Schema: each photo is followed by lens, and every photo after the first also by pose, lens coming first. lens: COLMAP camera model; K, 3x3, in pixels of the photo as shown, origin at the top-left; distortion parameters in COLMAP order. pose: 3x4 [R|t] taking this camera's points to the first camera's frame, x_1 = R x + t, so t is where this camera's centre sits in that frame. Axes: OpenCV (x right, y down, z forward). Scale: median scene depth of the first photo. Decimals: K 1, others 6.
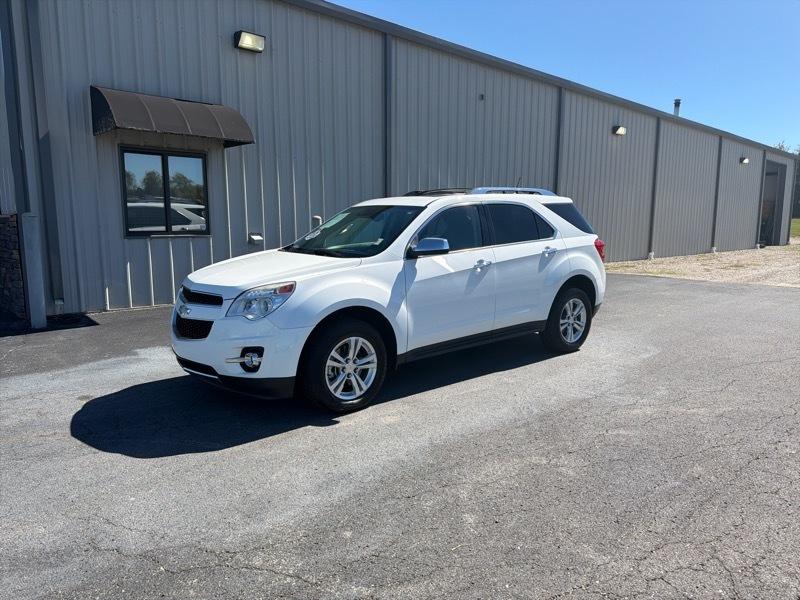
lens RADIAL K [[559.6, 0, 399.9], [0, 559.6, 307.7], [0, 0, 1]] dist [0.030686, -0.036662]
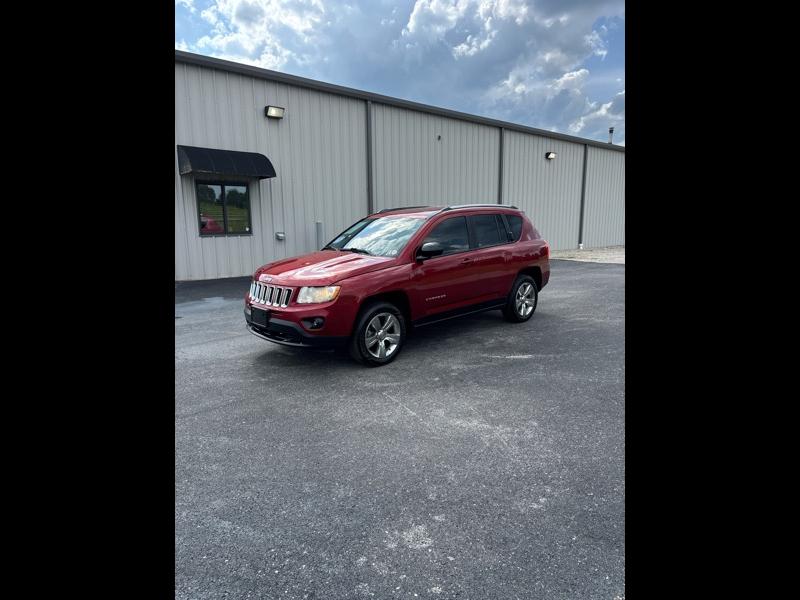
lens RADIAL K [[448.5, 0, 398.0], [0, 448.5, 303.4], [0, 0, 1]] dist [0.019559, -0.000243]
pose [[0.998075, -0.001478, -0.062006, 0.188881], [0.002900, 0.999734, 0.022861, 0.048389], [0.061956, -0.022997, 0.997814, -0.312711]]
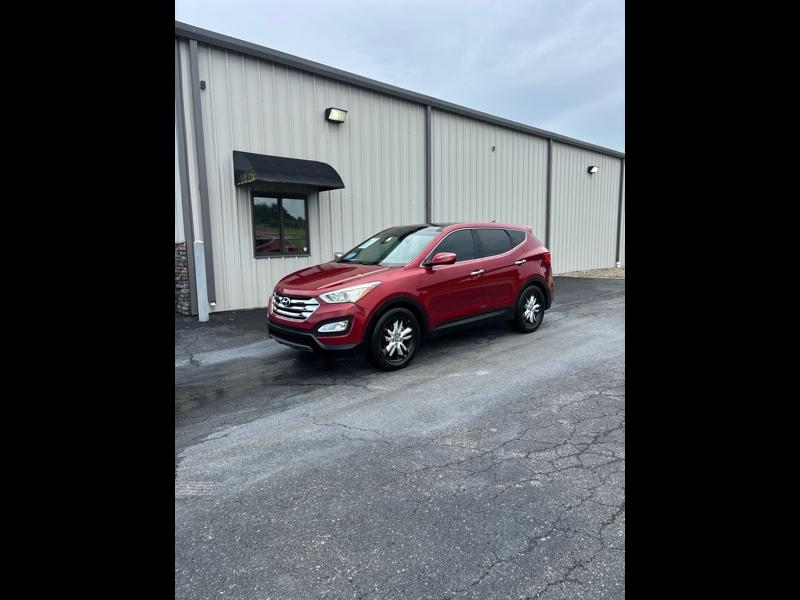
lens RADIAL K [[448.5, 0, 398.0], [0, 448.5, 301.7], [0, 0, 1]] dist [0.019559, -0.000243]
pose [[0.999746, -0.016864, -0.014956, -0.123070], [0.016535, 0.999625, -0.021839, 0.017259], [0.015318, 0.021586, 0.999650, -0.119105]]
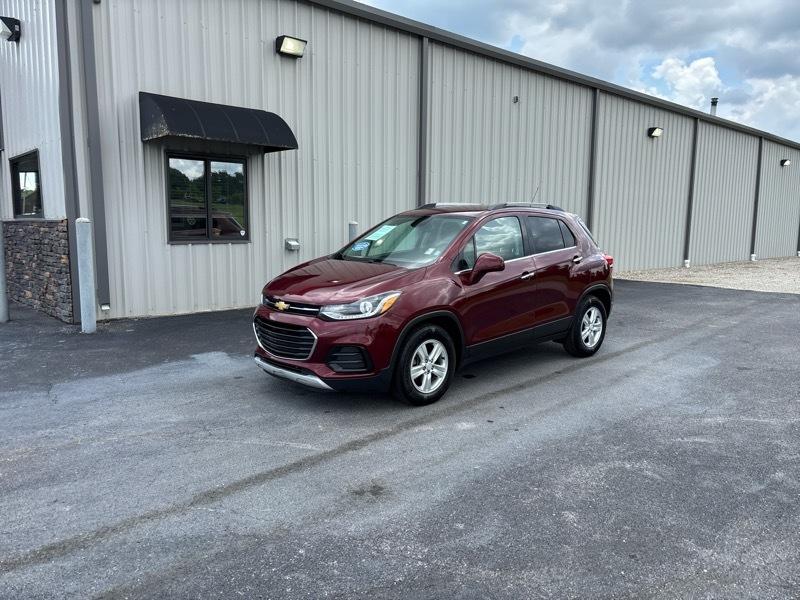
lens RADIAL K [[597.9, 0, 393.9], [0, 597.9, 302.9], [0, 0, 1]] dist [0.033773, -0.025932]
pose [[0.999769, 0.009177, -0.019444, -0.071055], [-0.009583, 0.999736, -0.020894, 0.000012], [0.019247, 0.021076, 0.999593, -0.057516]]
